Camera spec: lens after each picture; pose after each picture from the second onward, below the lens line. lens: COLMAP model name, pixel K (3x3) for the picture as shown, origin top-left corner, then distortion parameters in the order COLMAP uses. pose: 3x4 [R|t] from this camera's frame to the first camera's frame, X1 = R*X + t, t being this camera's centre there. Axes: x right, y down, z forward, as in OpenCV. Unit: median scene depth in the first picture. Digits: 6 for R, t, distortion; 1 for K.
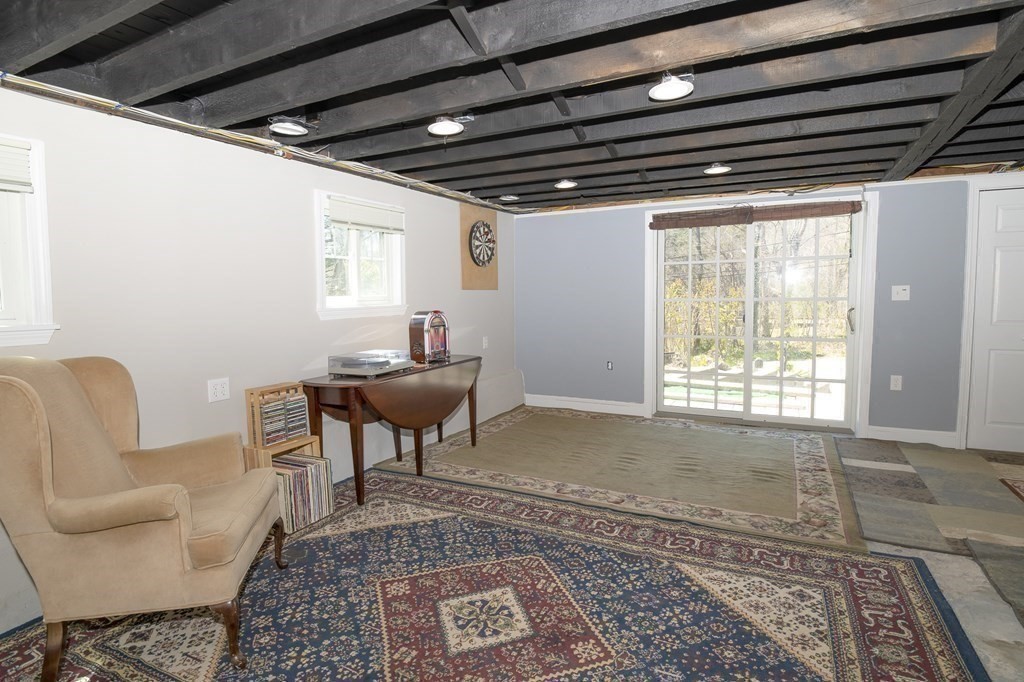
lens RADIAL K [[511.2, 0, 536.4], [0, 511.2, 337.7], [0, 0, 1]] dist [-0.025331, -0.001601]
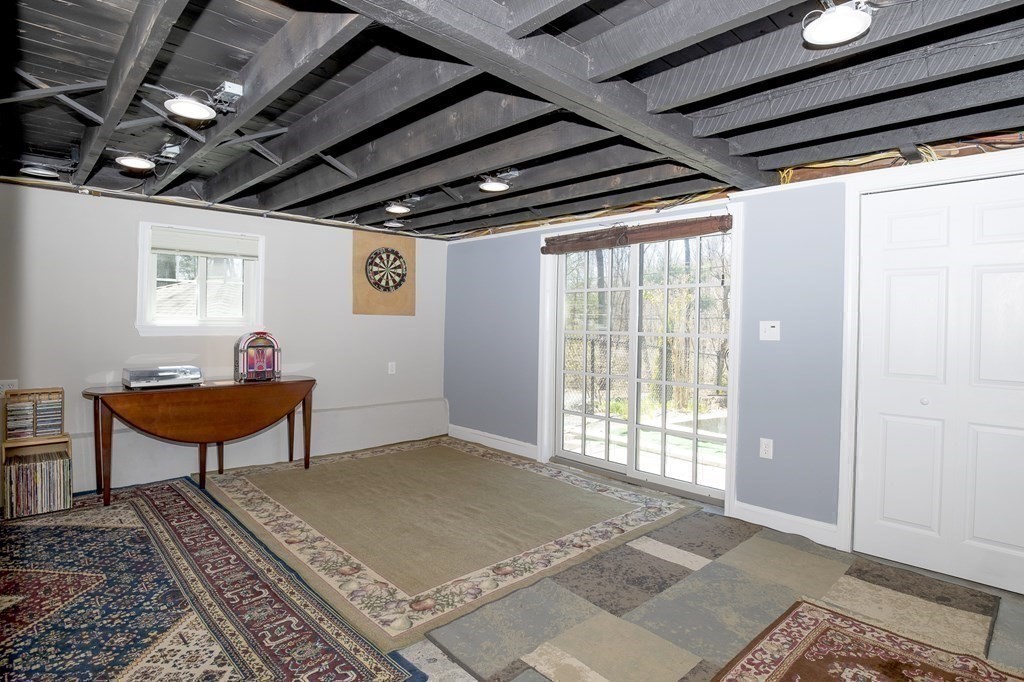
lens RADIAL K [[519.7, 0, 557.9], [0, 519.7, 327.0], [0, 0, 1]] dist [-0.026920, -0.001312]
pose [[0.956520, 0.032158, -0.289890, 0.971672], [-0.054820, 0.996012, -0.070394, -0.031729], [0.286470, 0.083226, 0.954468, 0.232902]]
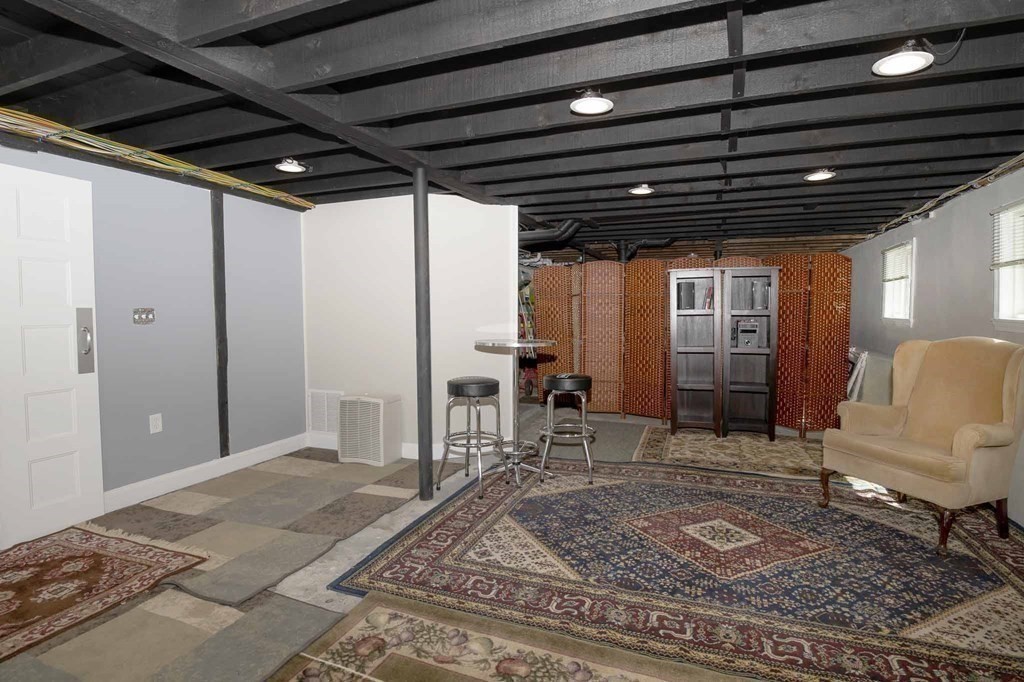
lens RADIAL K [[511.3, 0, 512.0], [0, 511.3, 341.0], [0, 0, 1]] dist [-0.029350, -0.001743]
pose [[-0.997246, 0.023670, -0.070279, 0.394740], [0.013384, 0.989577, 0.143381, -0.133198], [0.072940, 0.142046, -0.987169, 1.602660]]
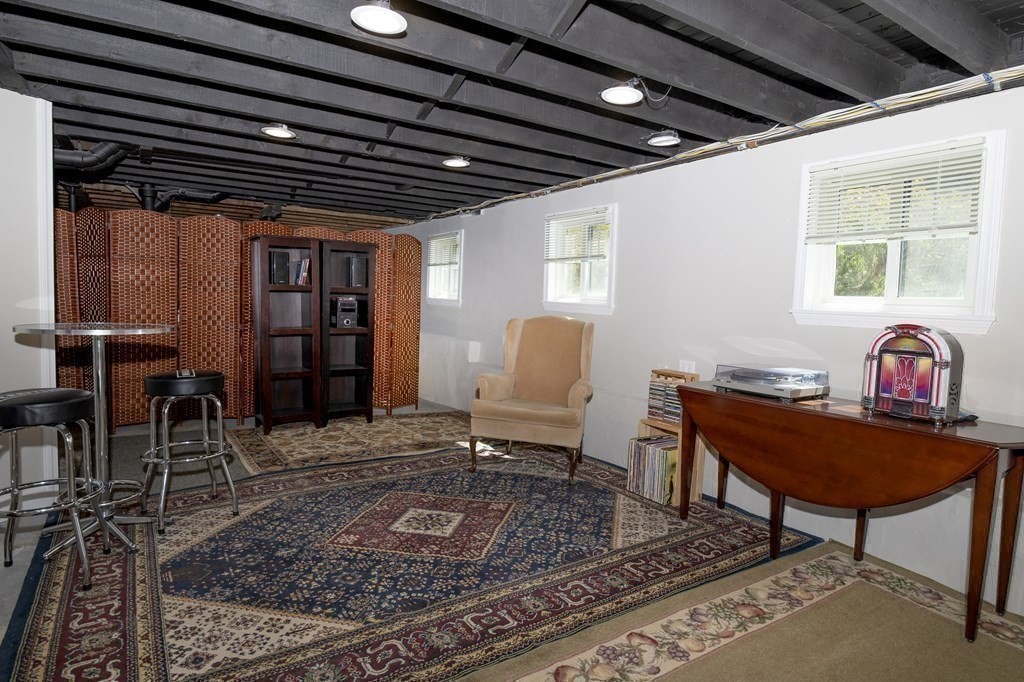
lens RADIAL K [[565.7, 0, 512.0], [0, 565.7, 341.0], [0, 0, 1]] dist [-0.013715, -0.003743]
pose [[-0.512851, 0.067337, -0.855833, 0.732547], [-0.097527, 0.985895, 0.136013, -0.106281], [0.852920, 0.153221, -0.499050, 1.318607]]
